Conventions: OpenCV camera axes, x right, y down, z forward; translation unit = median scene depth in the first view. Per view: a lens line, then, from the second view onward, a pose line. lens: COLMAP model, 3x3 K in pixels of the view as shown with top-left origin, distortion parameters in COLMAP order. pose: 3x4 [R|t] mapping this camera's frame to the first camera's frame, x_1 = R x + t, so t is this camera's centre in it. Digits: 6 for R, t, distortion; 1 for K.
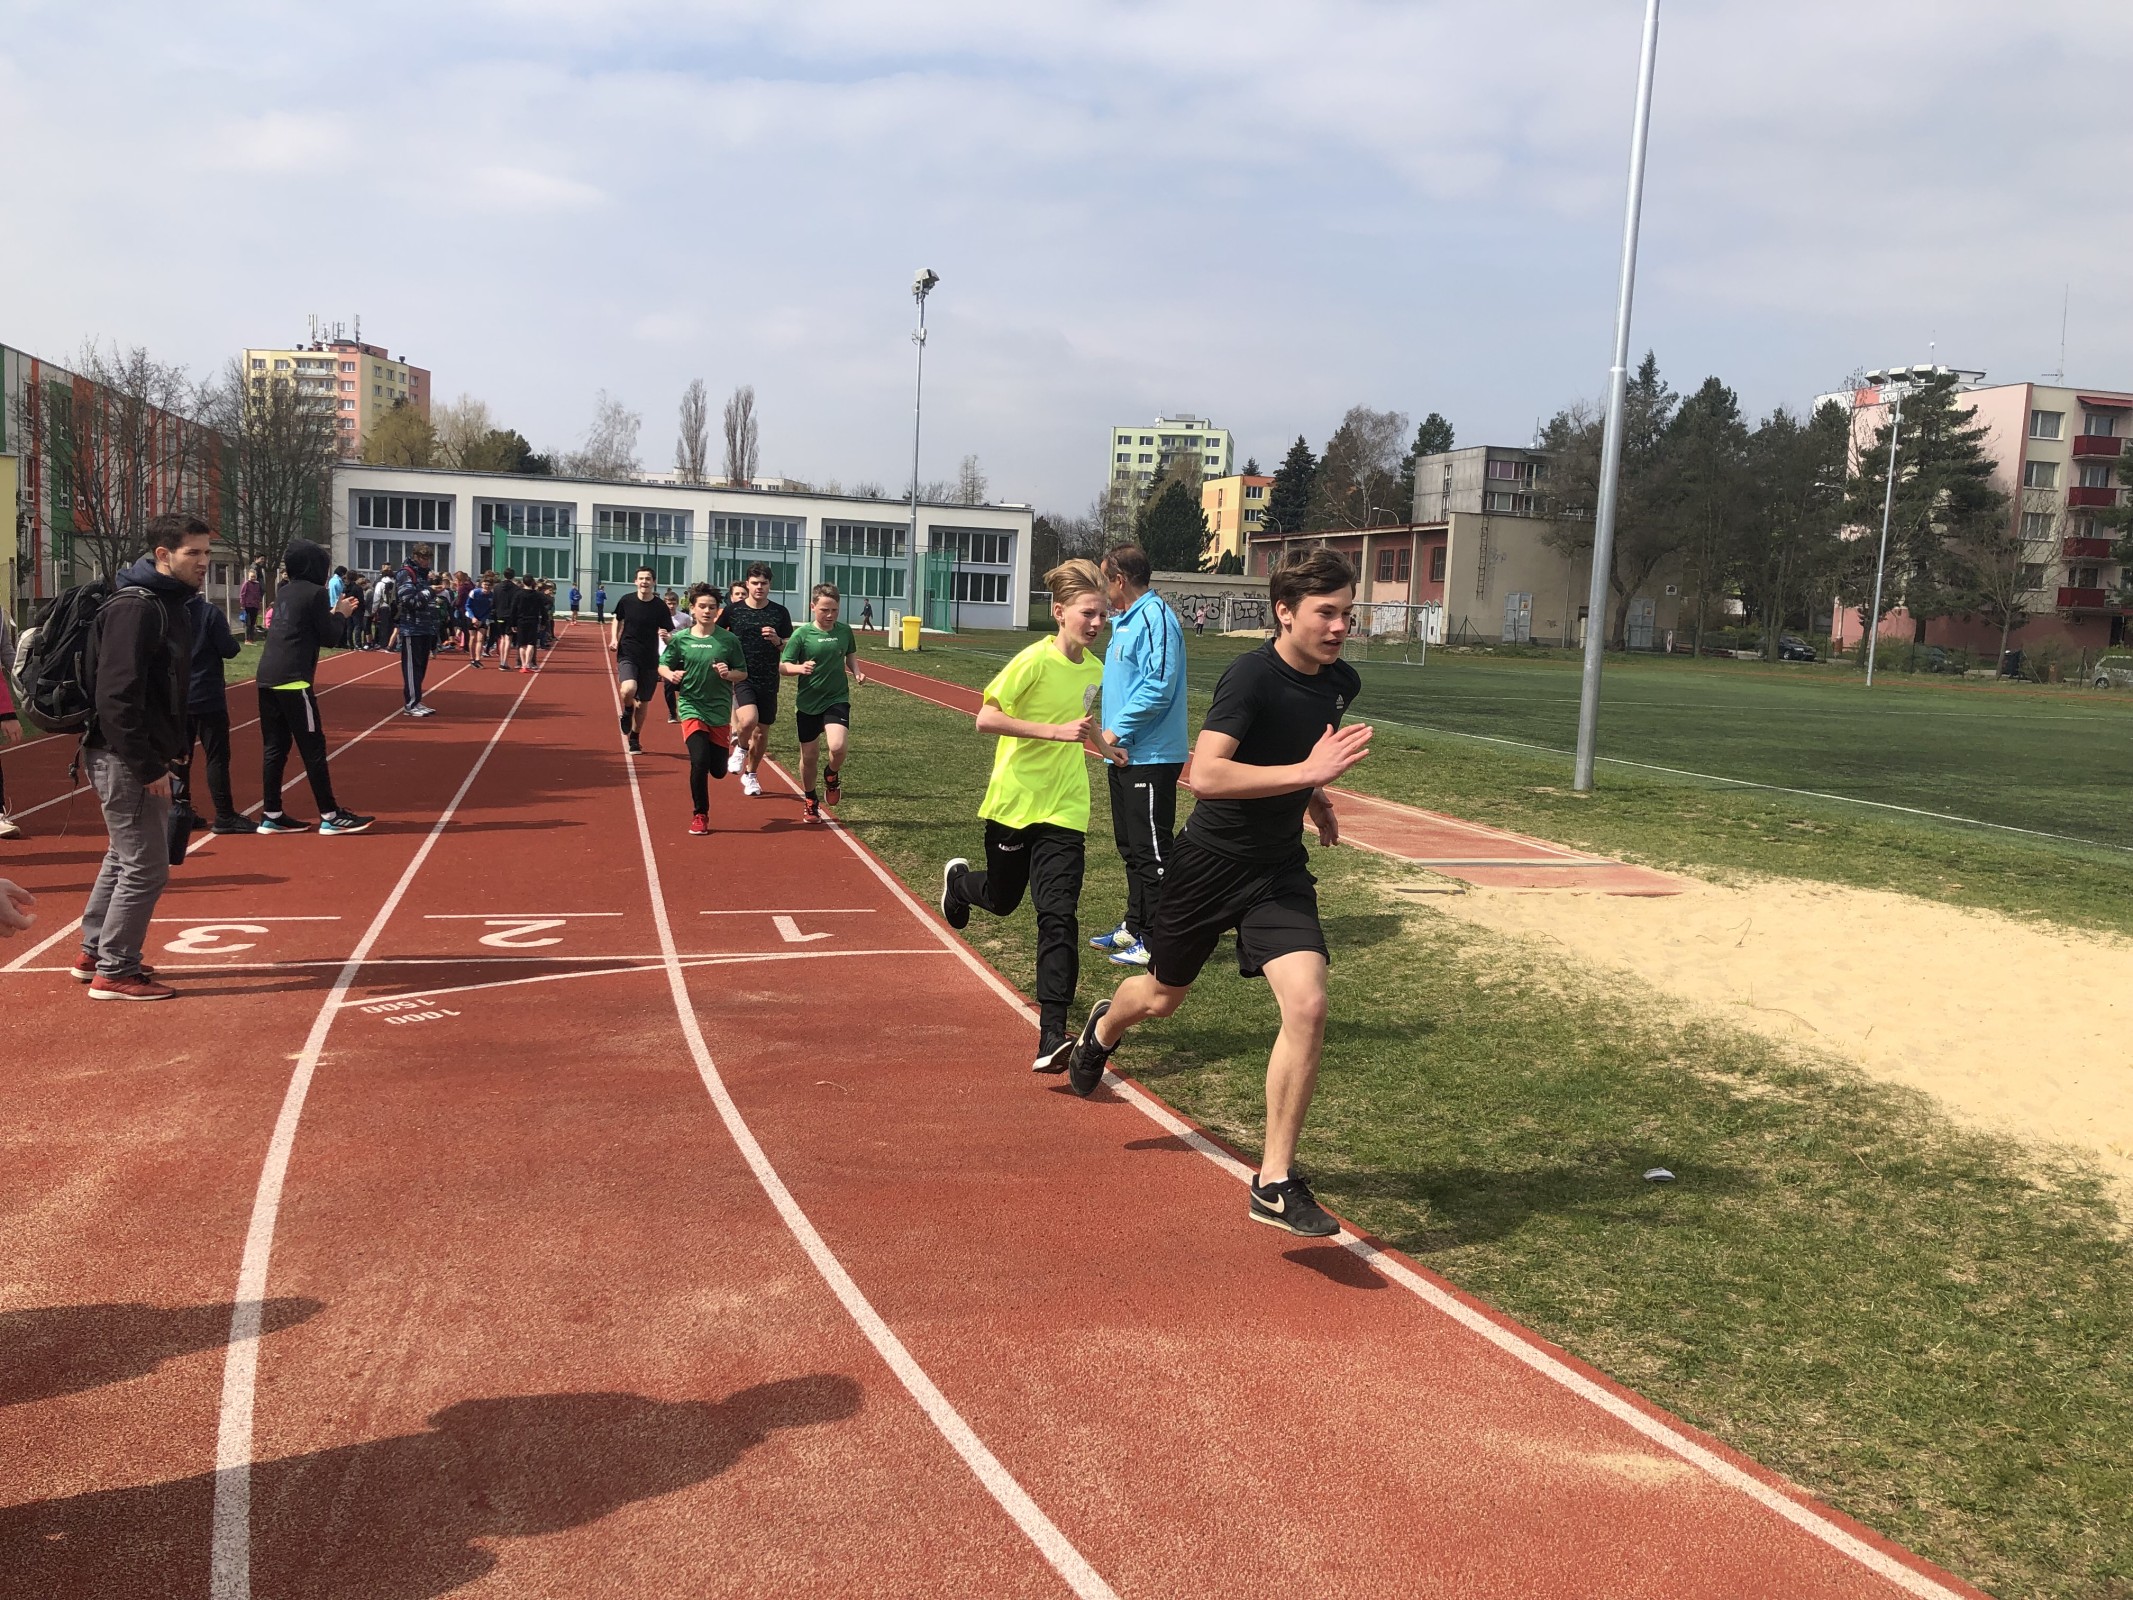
lens RADIAL K [[1831.8, 0, 1066.5], [0, 1831.8, 800.0], [0, 0, 1]] dist [0.086575, -0.086214]
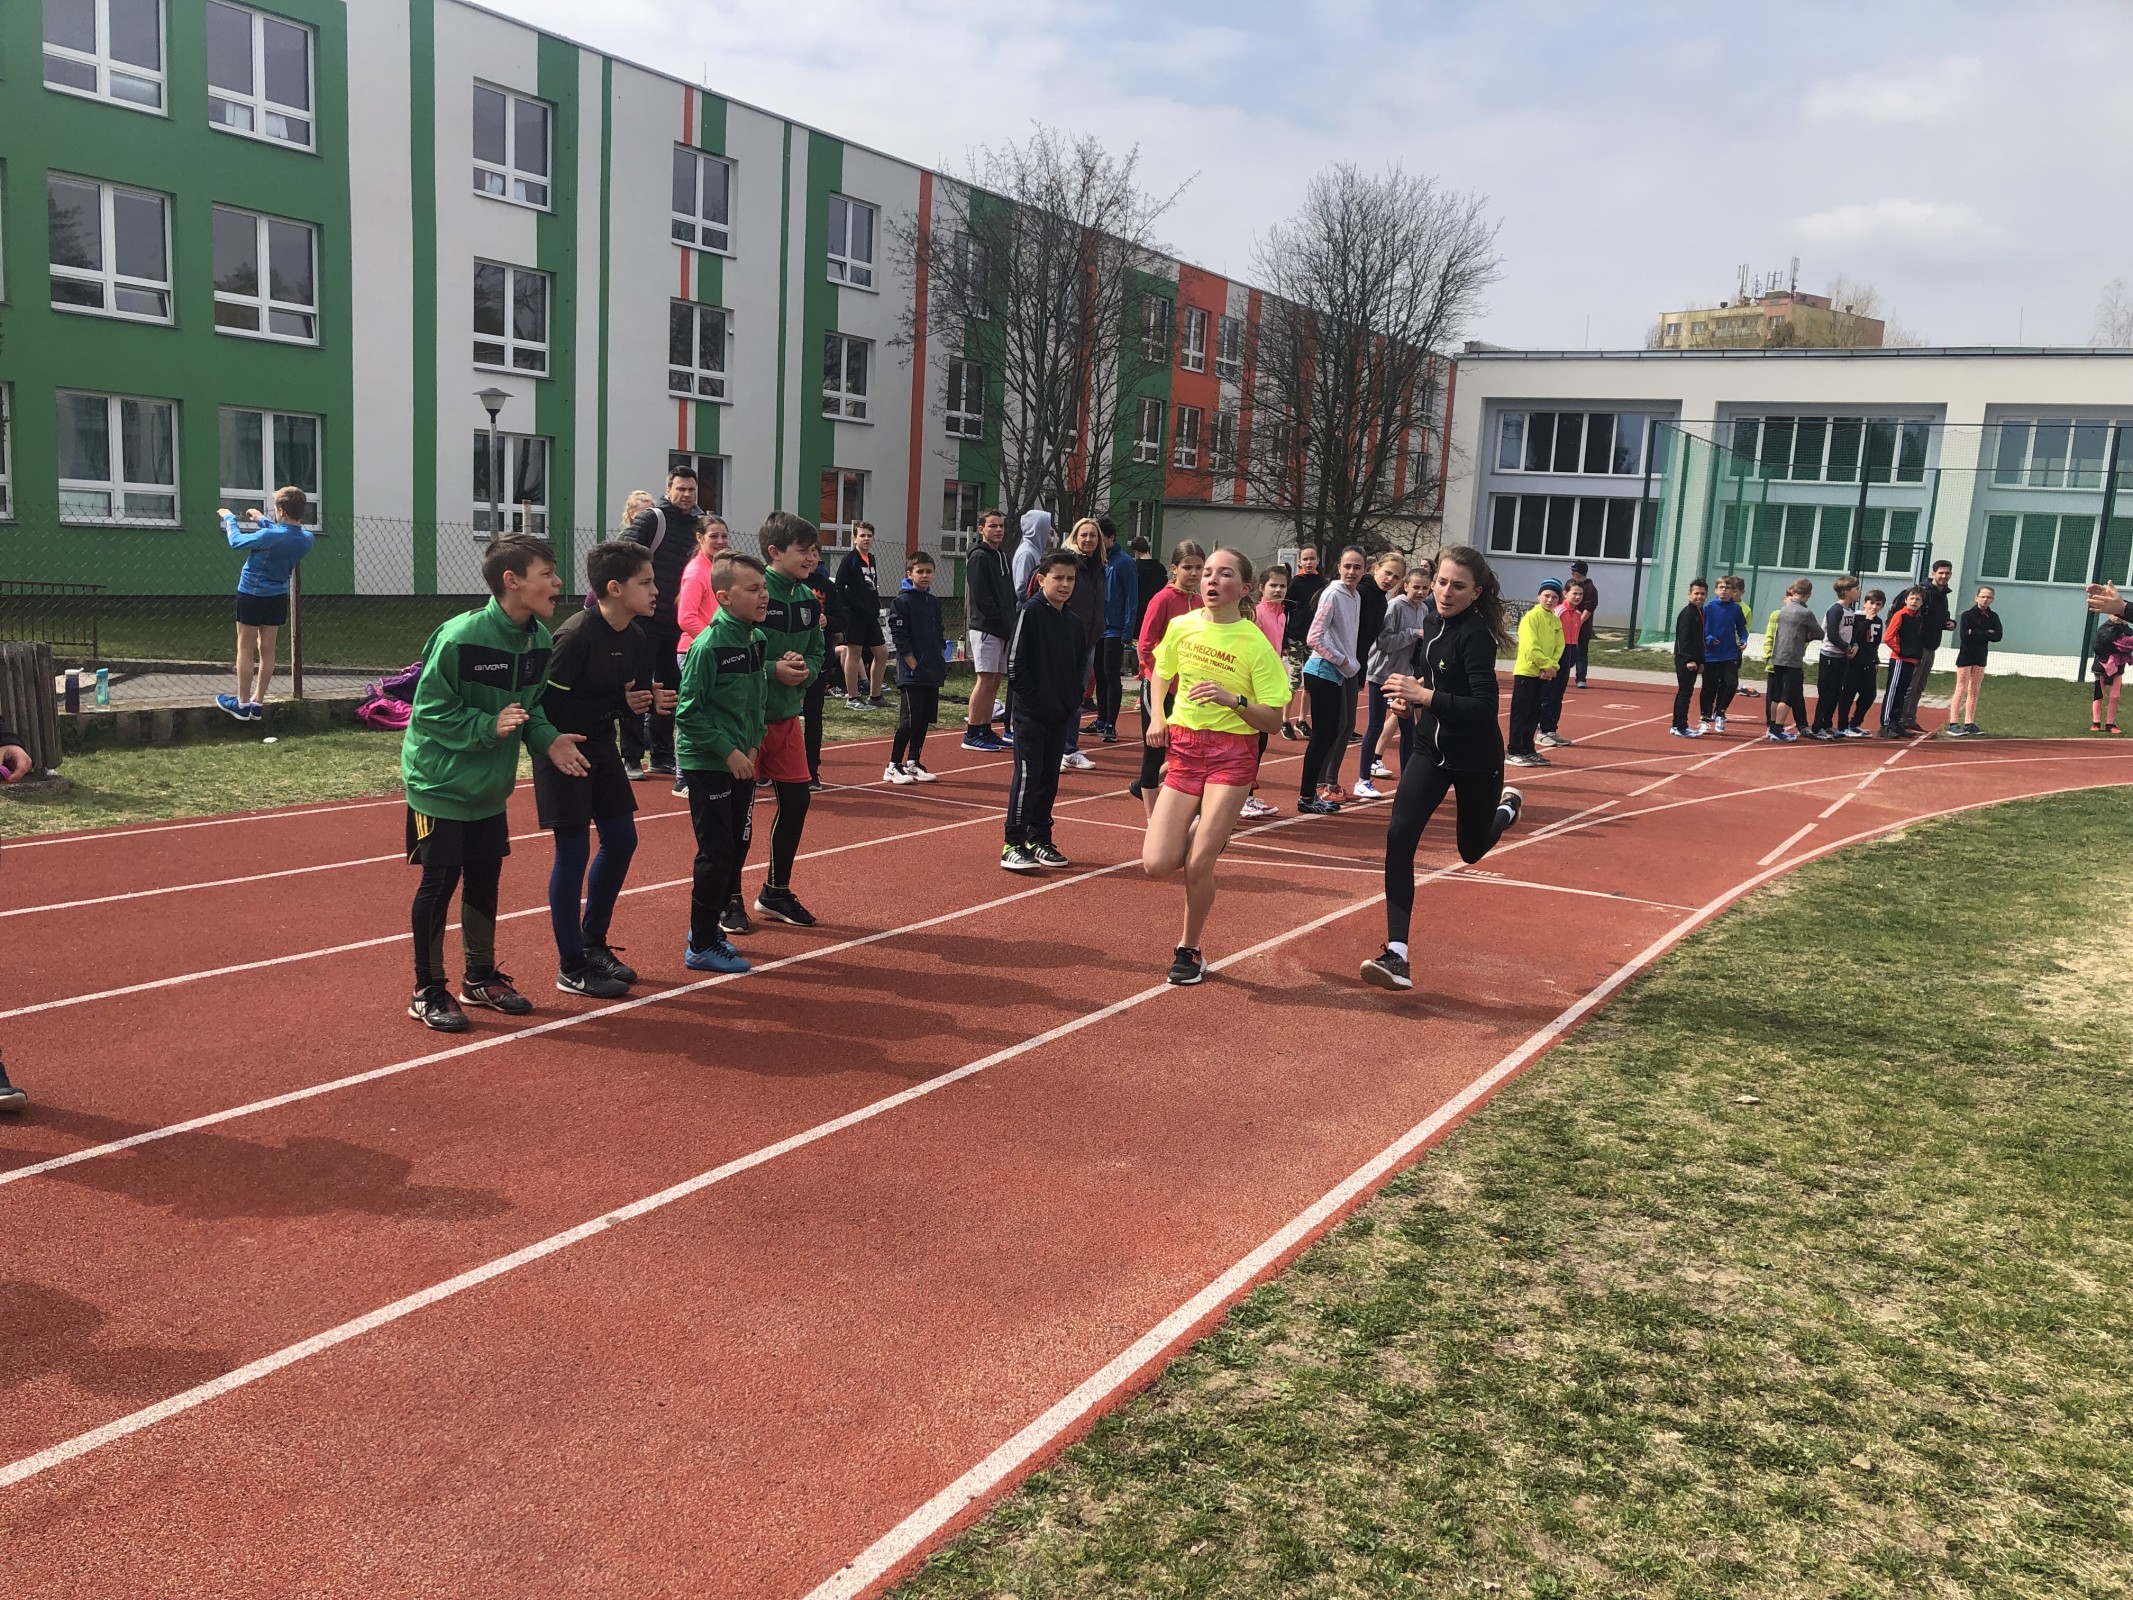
lens RADIAL K [[1714.2, 0, 1066.5], [0, 1714.2, 800.0], [0, 0, 1]] dist [0.005519, 0.001325]
pose [[0.697433, 0.103229, -0.709177, -0.074499], [-0.101542, 0.993822, 0.044801, -0.042358], [0.709420, 0.040765, 0.703606, 0.376711]]
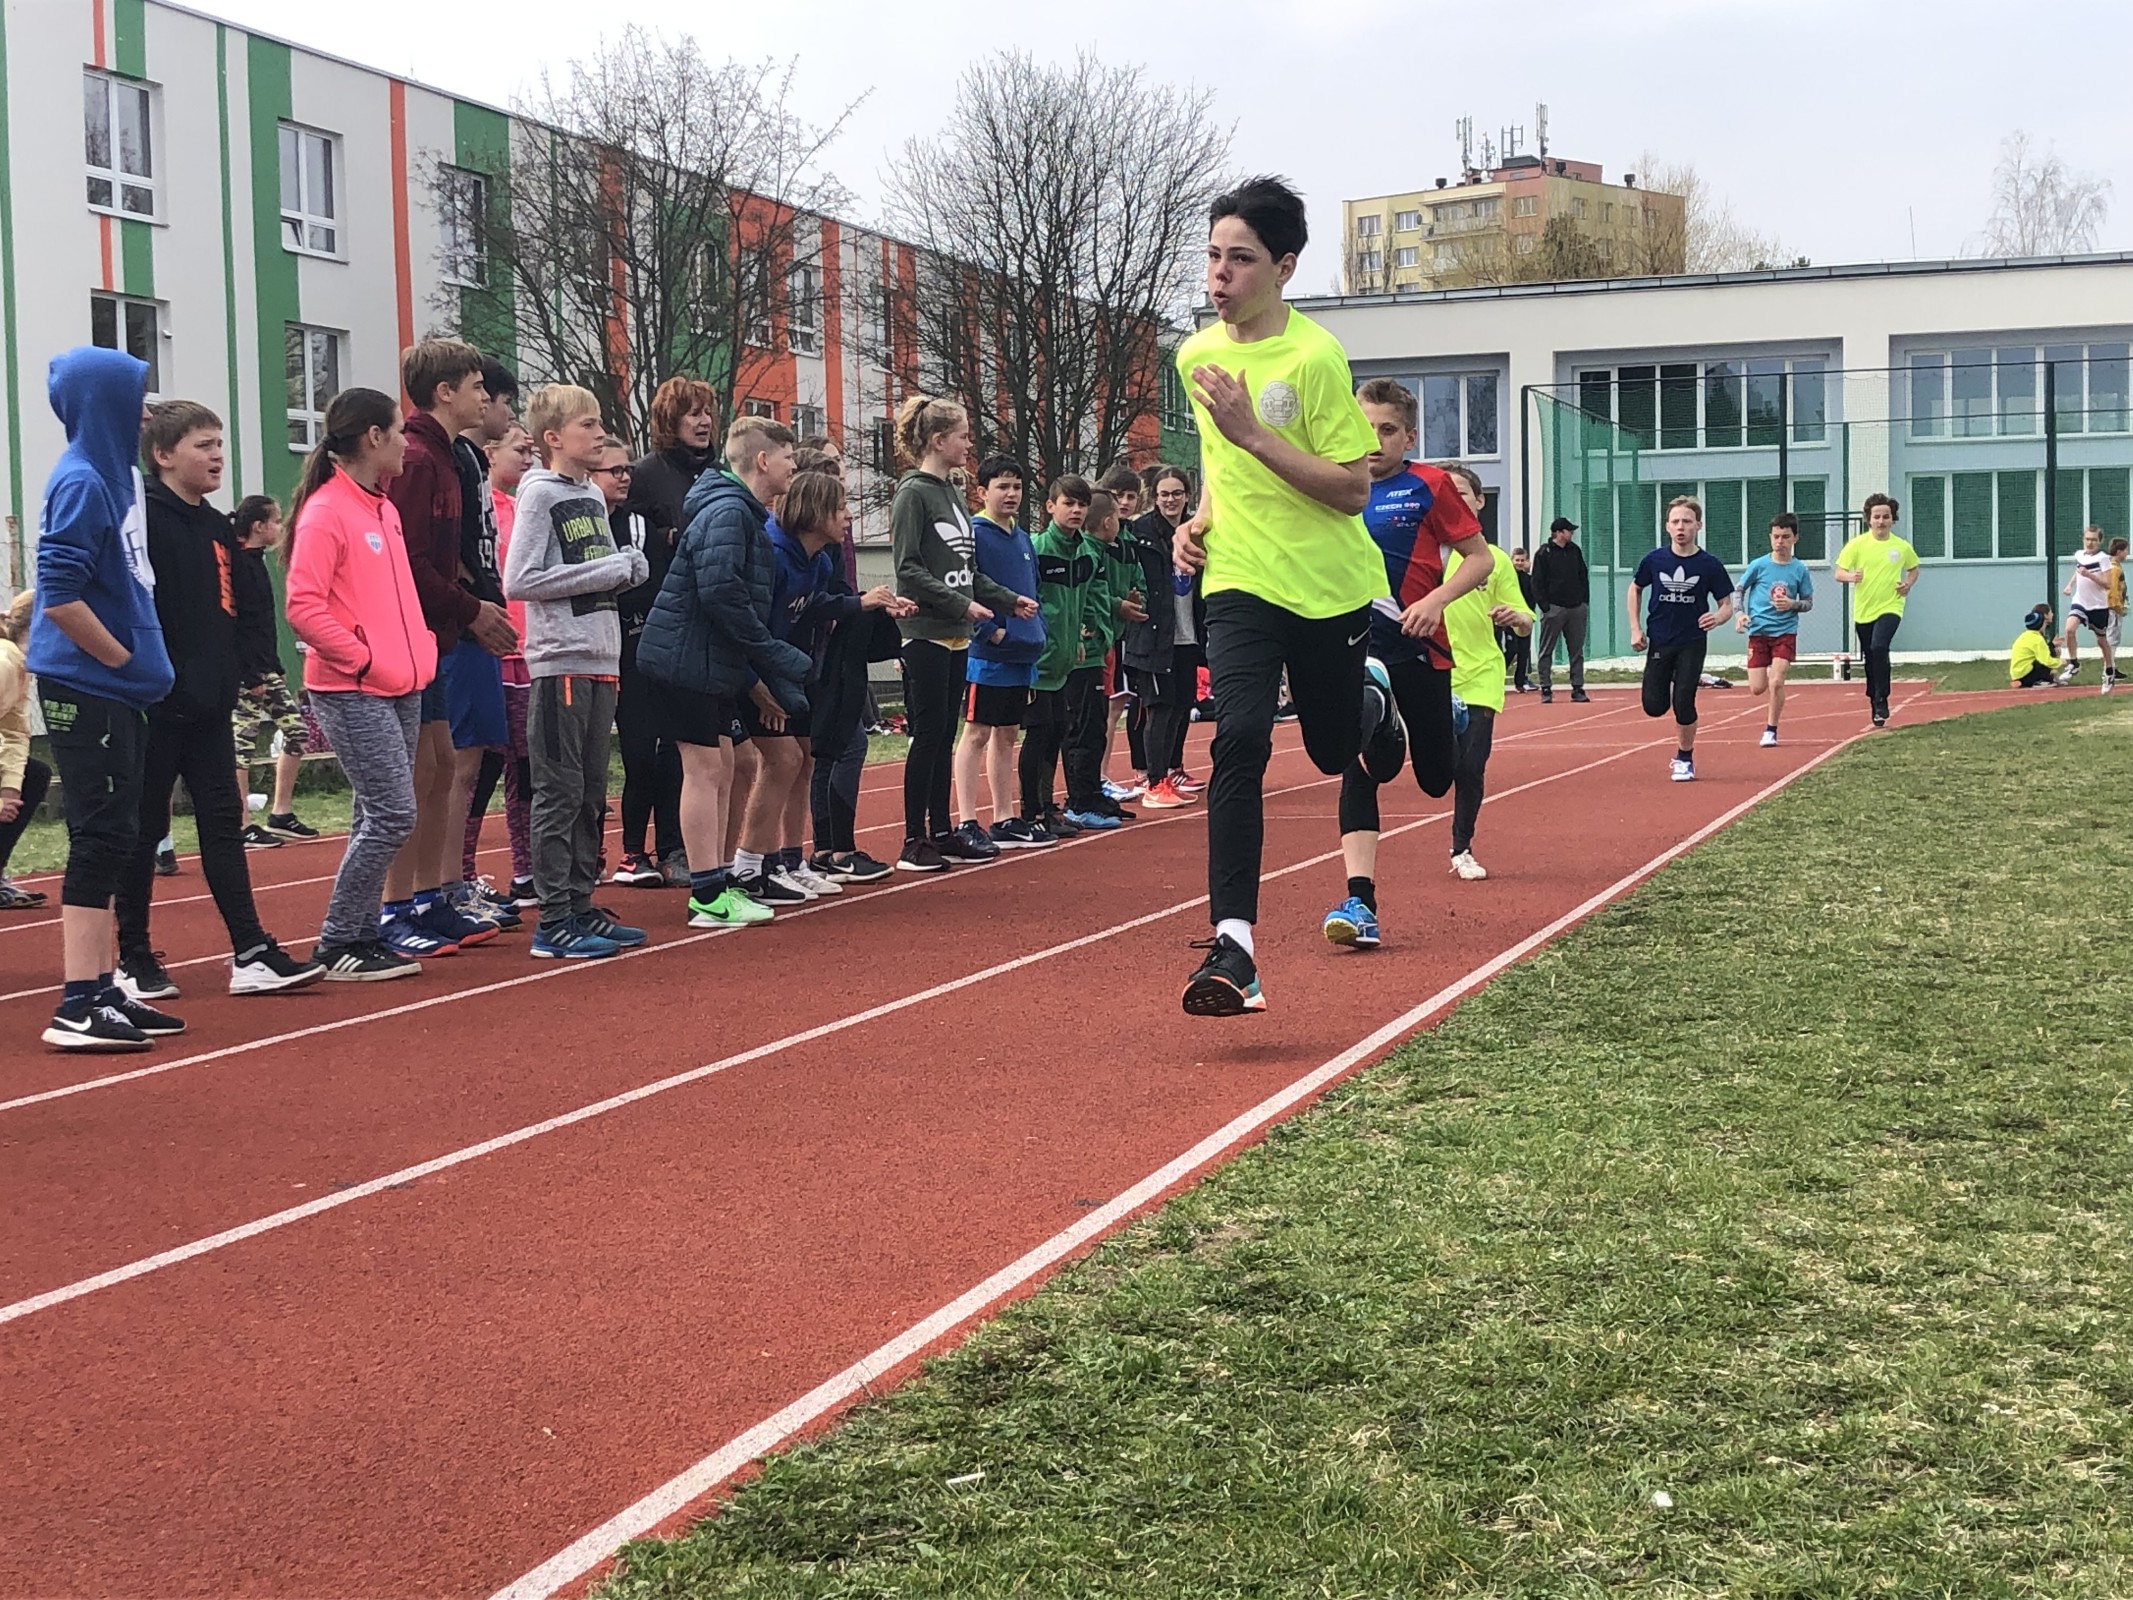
lens RADIAL K [[3170.6, 0, 1066.5], [0, 3170.6, 800.0], [0, 0, 1]] dist [0.186424, -0.862357]
pose [[0.847215, -0.035242, -0.530080, -0.053482], [0.003301, 0.998127, -0.061084, -0.028030], [0.531240, 0.050001, 0.845745, 0.292539]]
